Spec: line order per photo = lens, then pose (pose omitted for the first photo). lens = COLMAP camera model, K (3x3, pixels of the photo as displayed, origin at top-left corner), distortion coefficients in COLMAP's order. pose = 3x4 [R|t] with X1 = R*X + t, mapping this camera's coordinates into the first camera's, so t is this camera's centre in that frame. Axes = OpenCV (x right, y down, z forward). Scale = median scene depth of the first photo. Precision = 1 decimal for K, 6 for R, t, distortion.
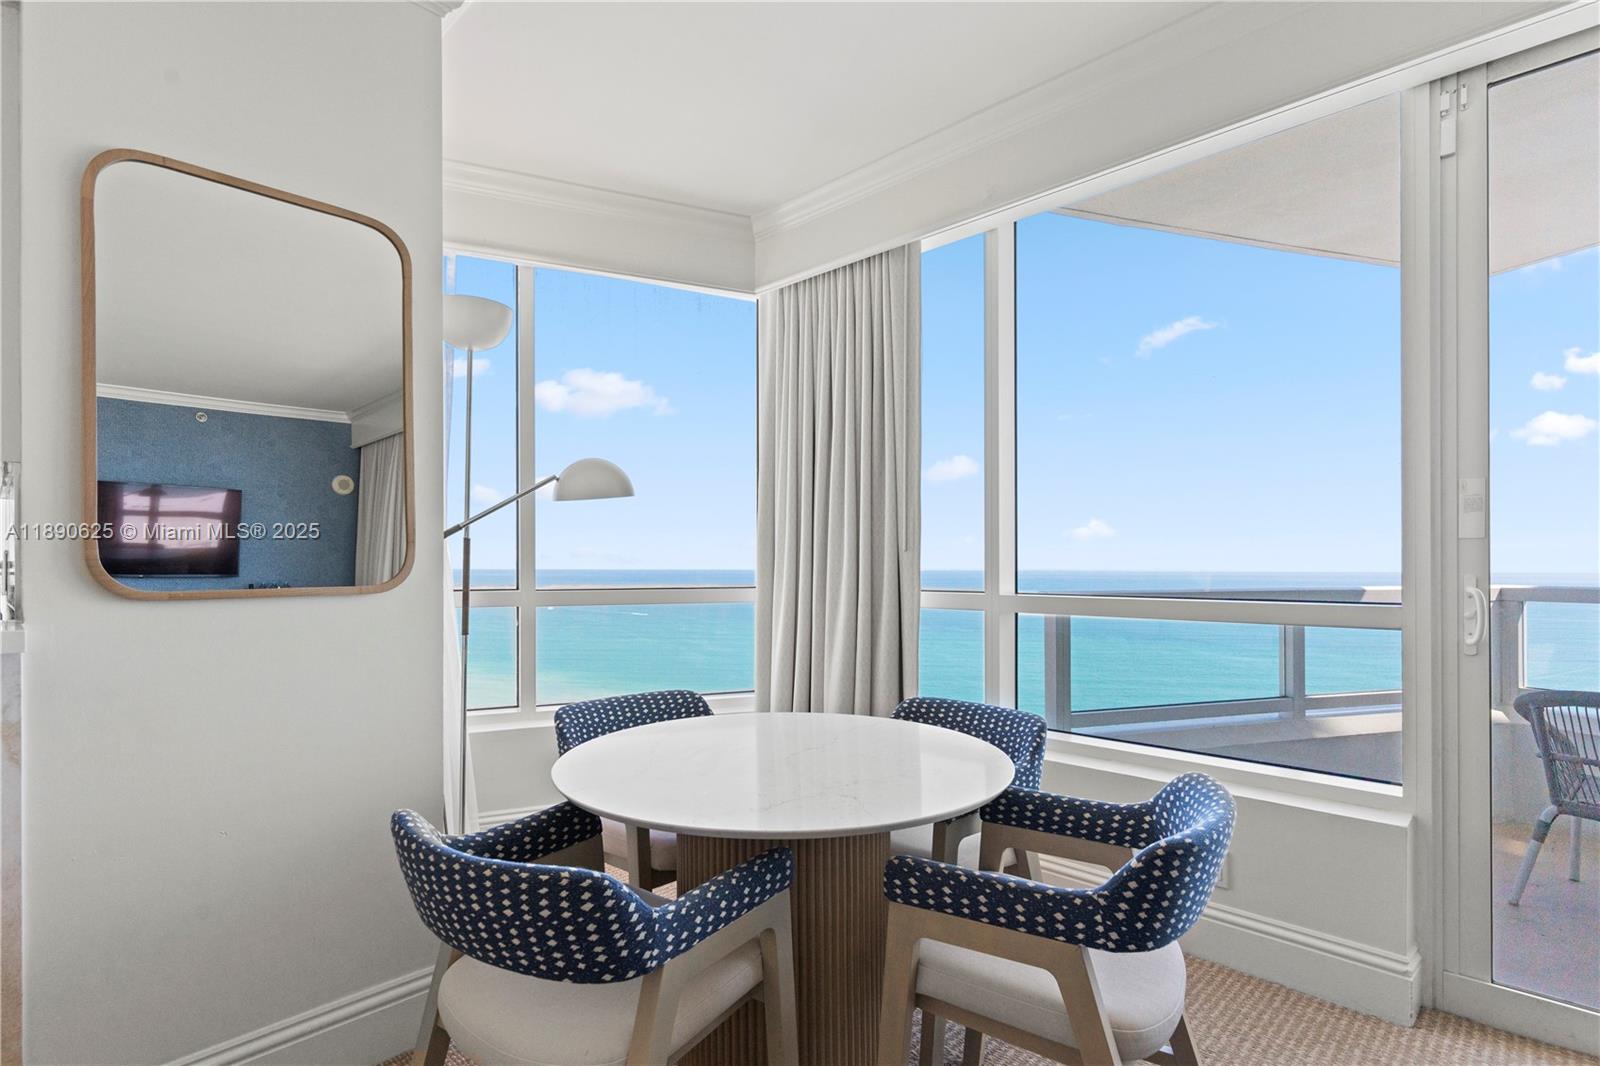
lens RADIAL K [[779.9, 0, 798.2], [0, 779.9, 557.6], [0, 0, 1]] dist [0.010560, 0.000148]
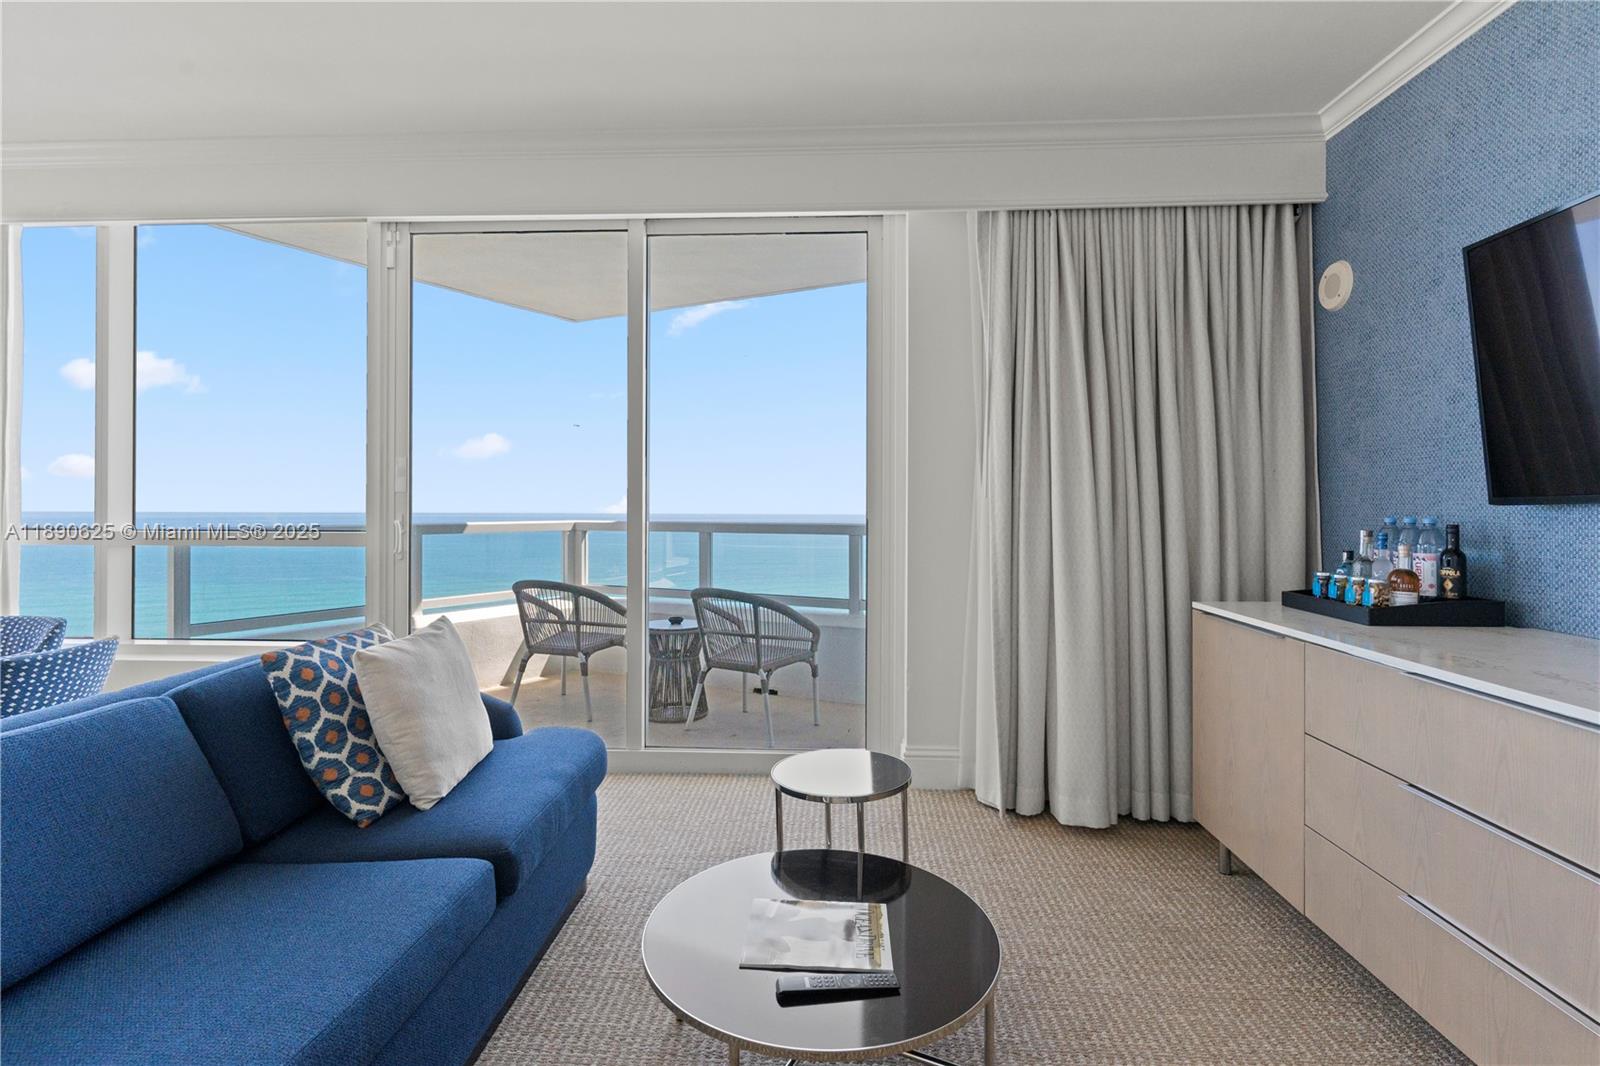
lens RADIAL K [[766.1, 0, 806.1], [0, 766.1, 516.5], [0, 0, 1]] dist [-0.002265, 0.002157]
pose [[0.745288, -0.006152, 0.666715, 0.270570], [-0.006980, 0.999831, 0.017029, -0.003040], [-0.666707, -0.017346, 0.745118, -0.600018]]
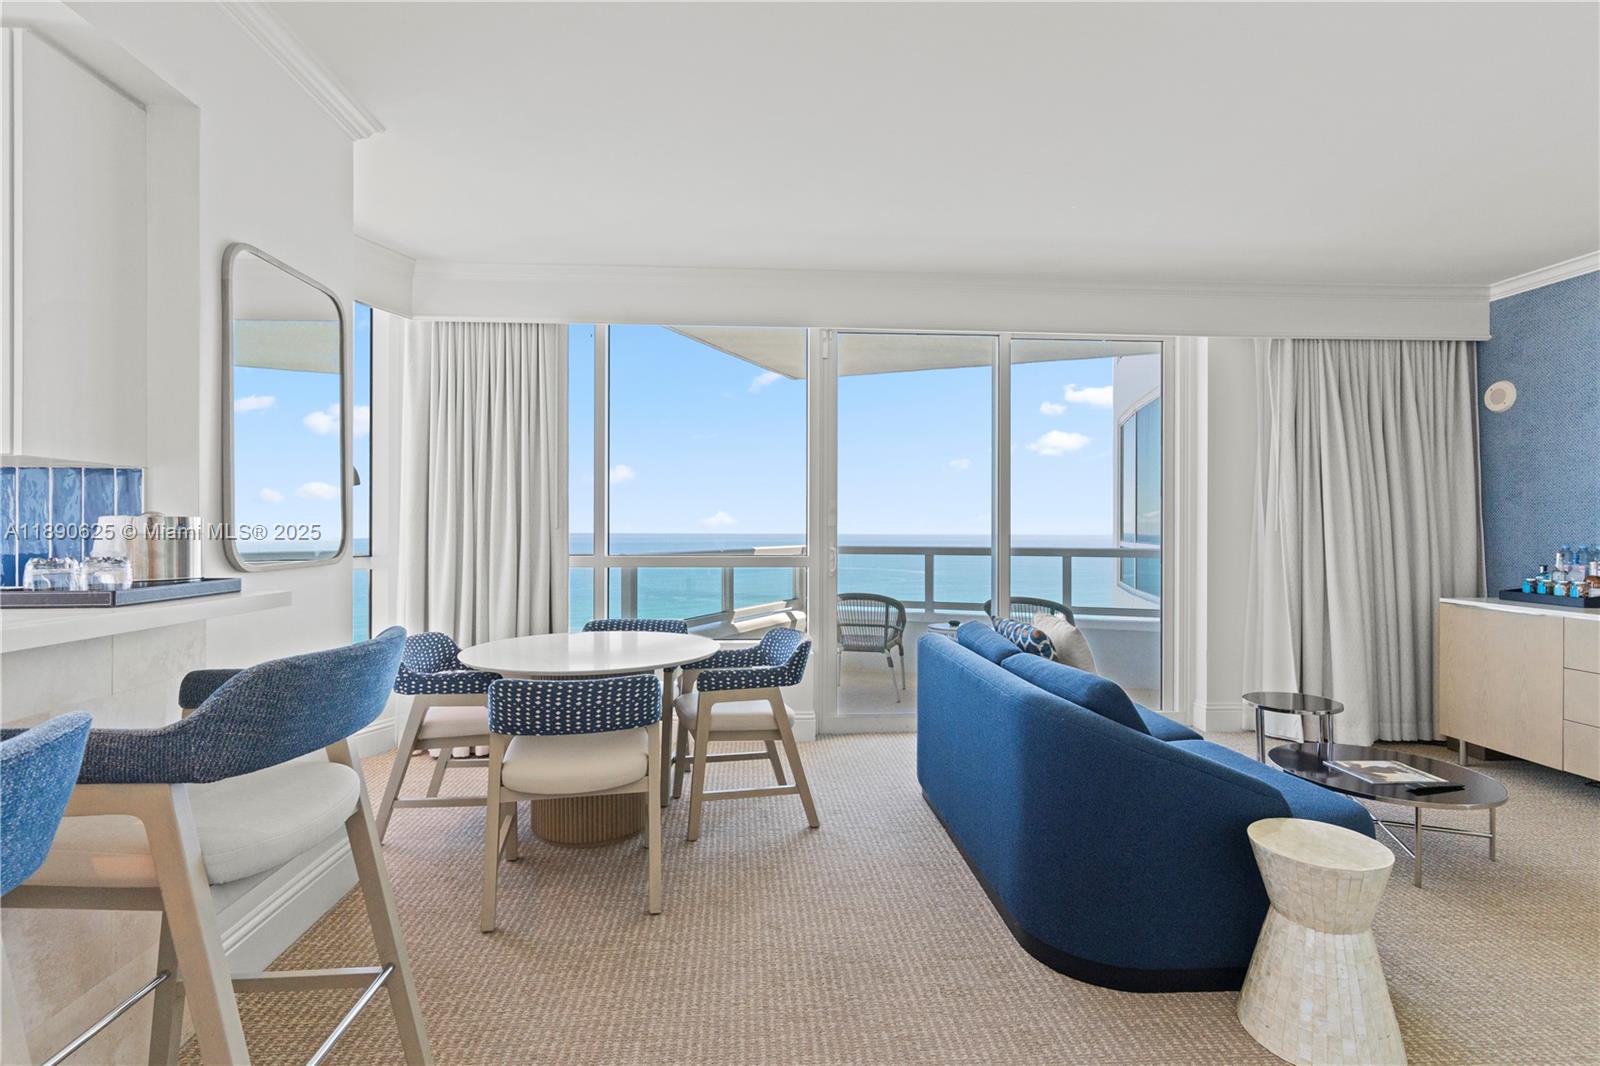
lens RADIAL K [[766.1, 0, 797.3], [0, 766.1, 533.5], [0, 0, 1]] dist [-0.002265, 0.002157]
pose [[0.667976, -0.003661, 0.744174, -0.619011], [-0.007211, 0.999909, 0.011391, -0.018378], [-0.744148, -0.012975, 0.667889, -0.308197]]
